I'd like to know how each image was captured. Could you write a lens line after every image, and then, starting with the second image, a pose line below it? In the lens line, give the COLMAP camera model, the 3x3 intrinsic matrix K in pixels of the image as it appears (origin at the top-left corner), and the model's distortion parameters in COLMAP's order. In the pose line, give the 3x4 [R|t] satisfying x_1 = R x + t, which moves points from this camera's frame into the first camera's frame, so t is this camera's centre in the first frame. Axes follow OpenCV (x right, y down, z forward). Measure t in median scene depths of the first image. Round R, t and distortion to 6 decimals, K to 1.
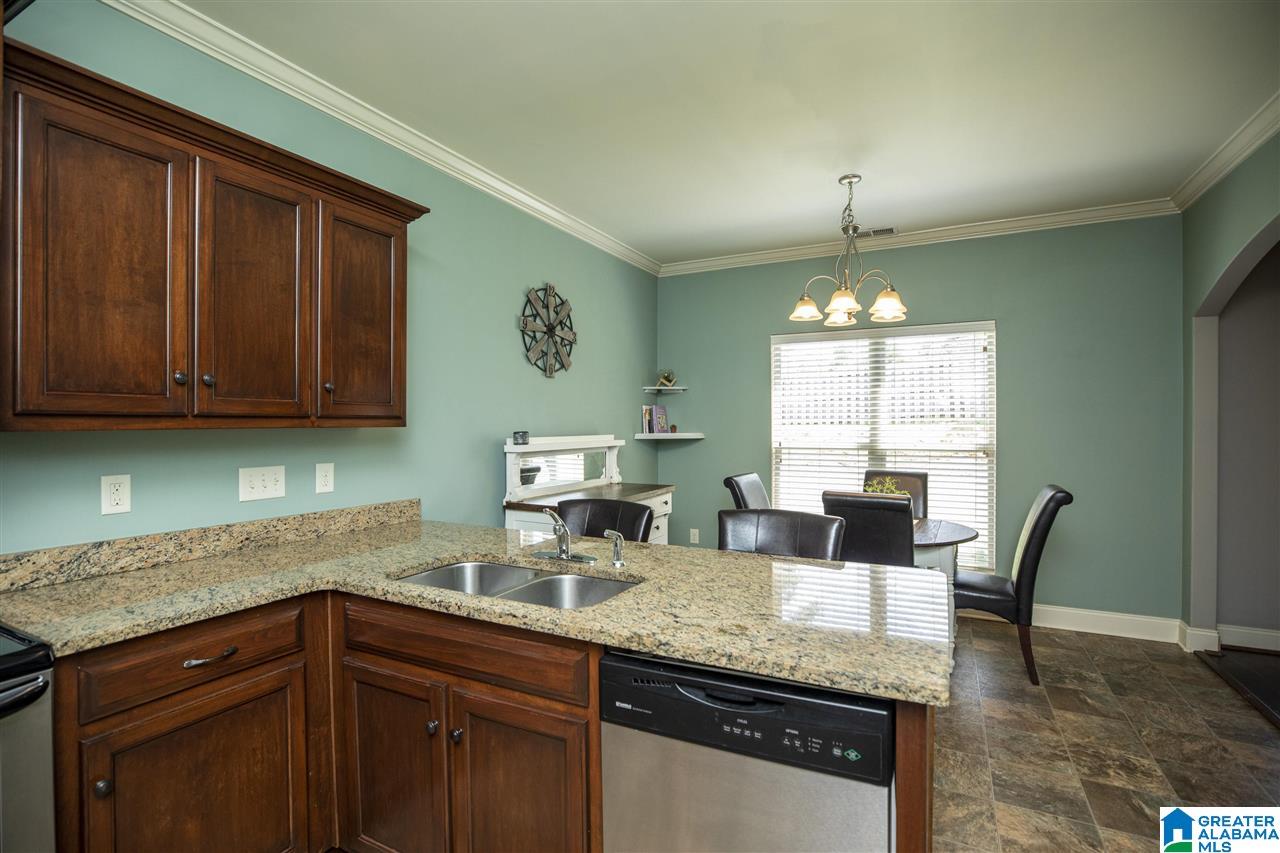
lens RADIAL K [[611.8, 0, 640.0], [0, 611.8, 426.5], [0, 0, 1]] dist [-0.001874, 0.001066]
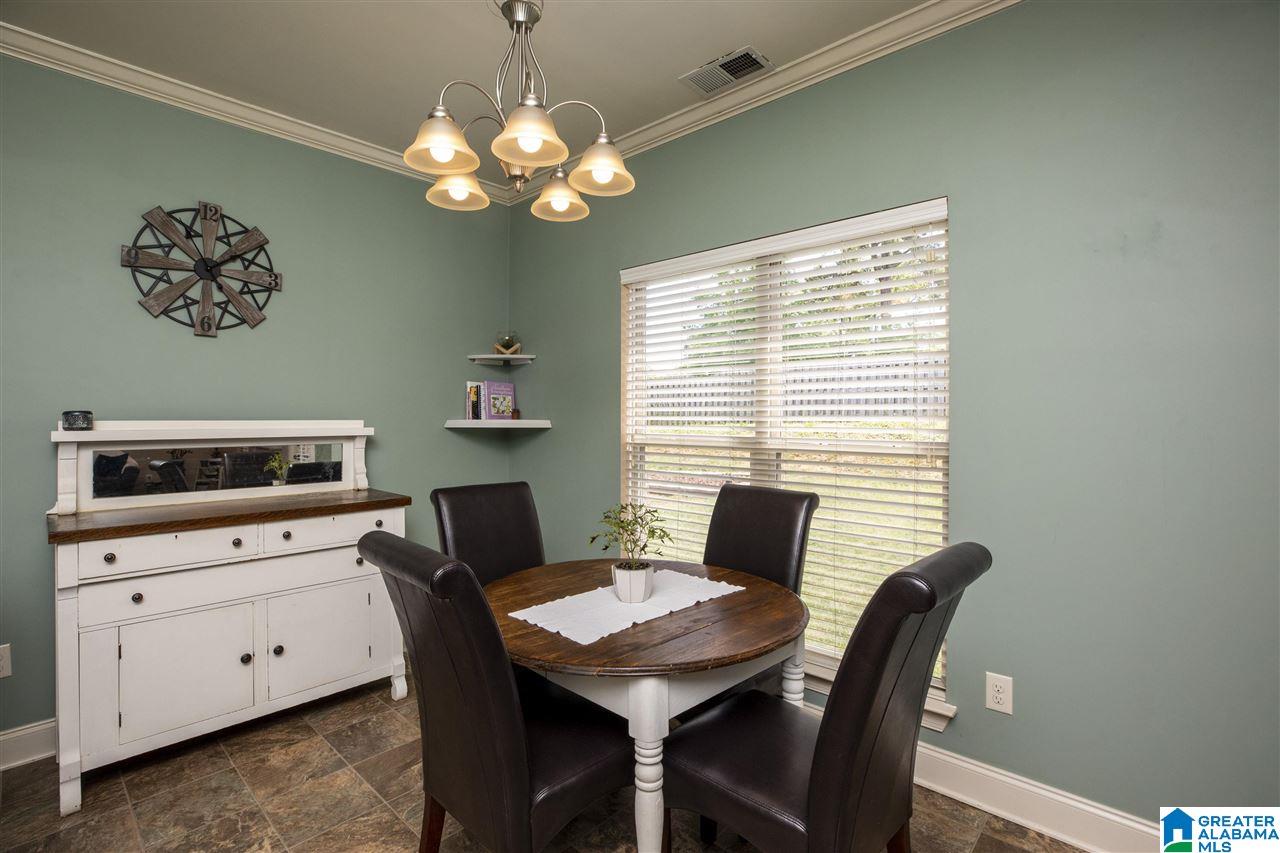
lens RADIAL K [[600.3, 0, 641.9], [0, 600.3, 410.8], [0, 0, 1]] dist [-0.028046, 0.000422]
pose [[0.963576, 0.006090, -0.267366, 0.952109], [-0.008870, 0.999918, -0.009193, 0.013153], [0.267288, 0.011230, 0.963551, 0.897510]]
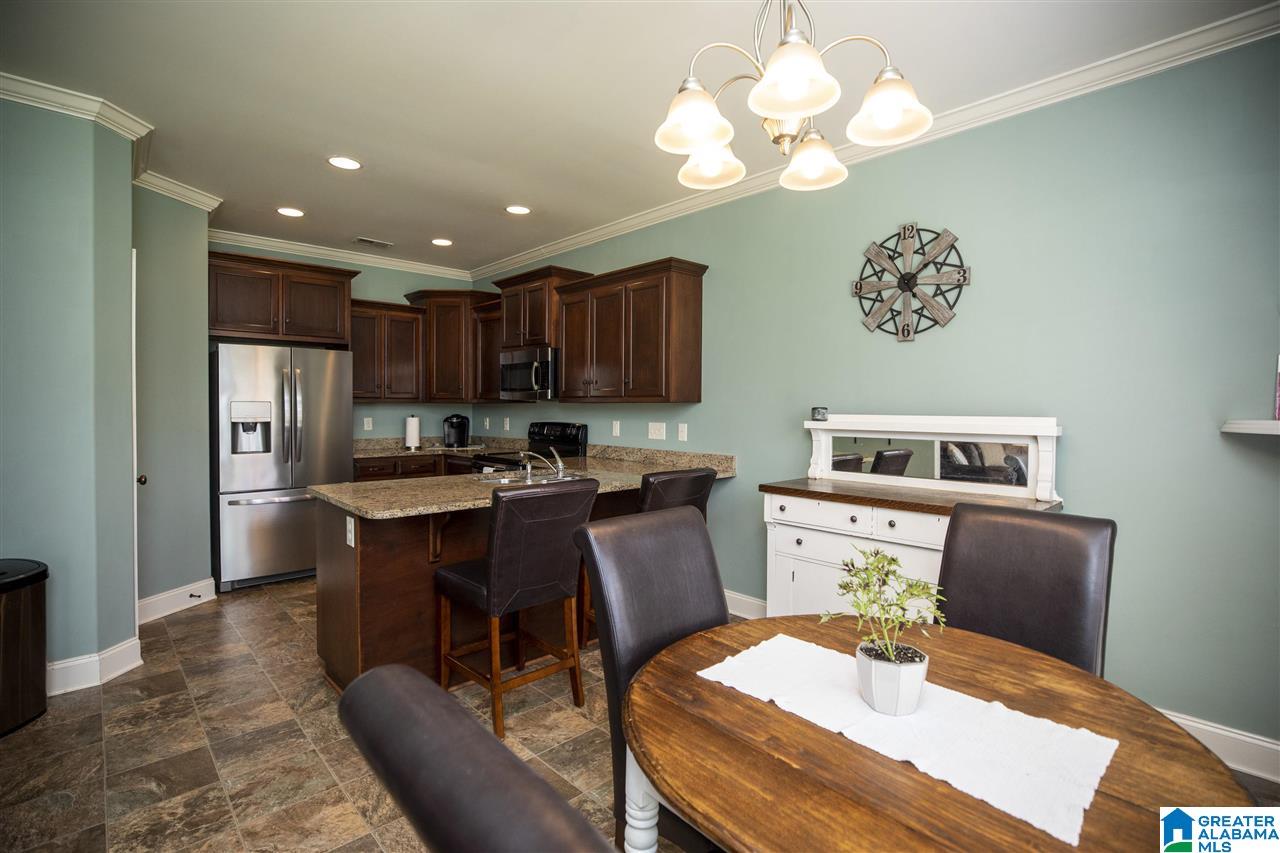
lens RADIAL K [[603.9, 0, 639.1], [0, 603.9, 414.6], [0, 0, 1]] dist [-0.026787, 0.000398]
pose [[-0.343959, 0.015363, -0.938859, 1.311461], [-0.005999, 0.999810, 0.018558, 0.005877], [0.938965, 0.012016, -0.343801, 1.748930]]
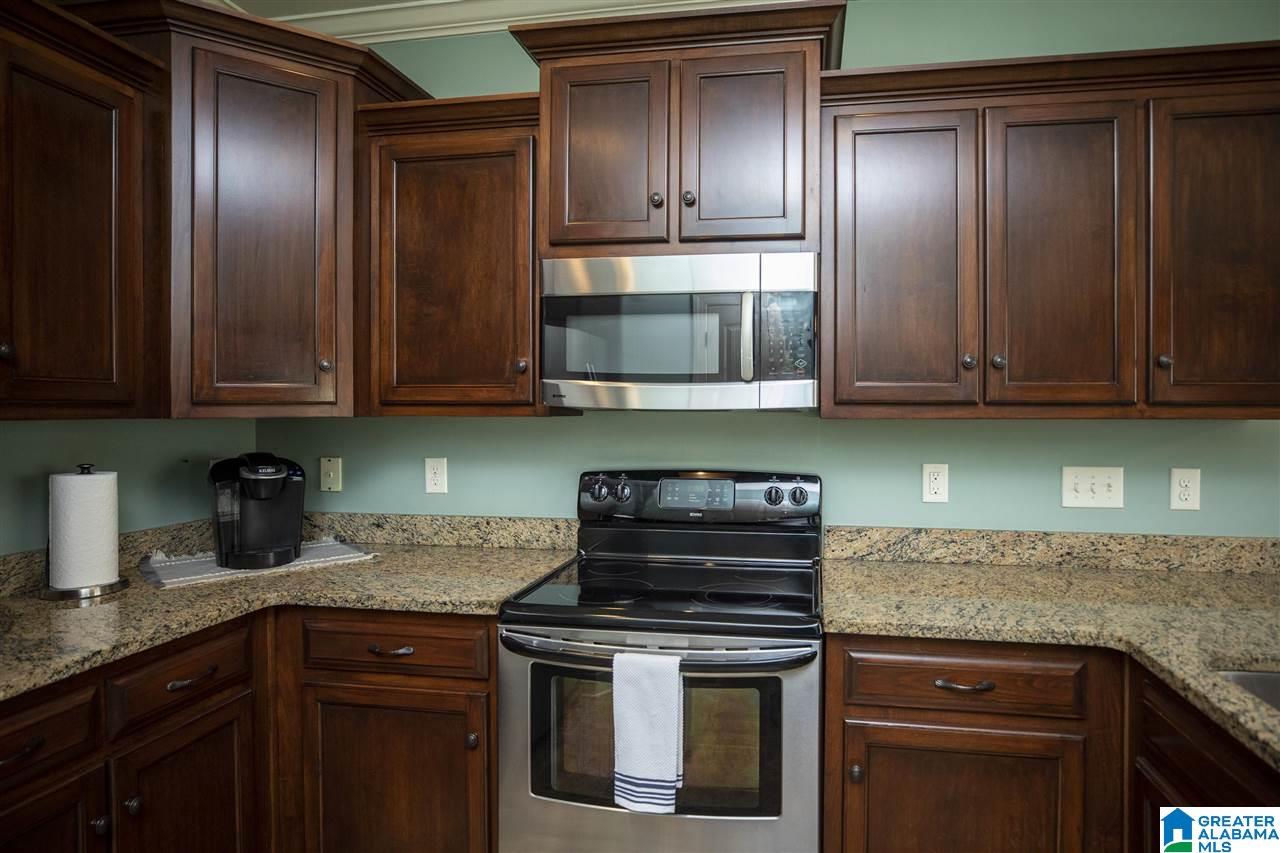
lens RADIAL K [[685.5, 0, 696.8], [0, 685.5, 415.2], [0, 0, 1]] dist [-0.017885, 0.002425]
pose [[0.317776, 0.013006, -0.948077, 0.063507], [-0.007764, 0.999908, 0.011115, -0.007751], [0.948134, 0.003828, 0.317848, 0.250581]]
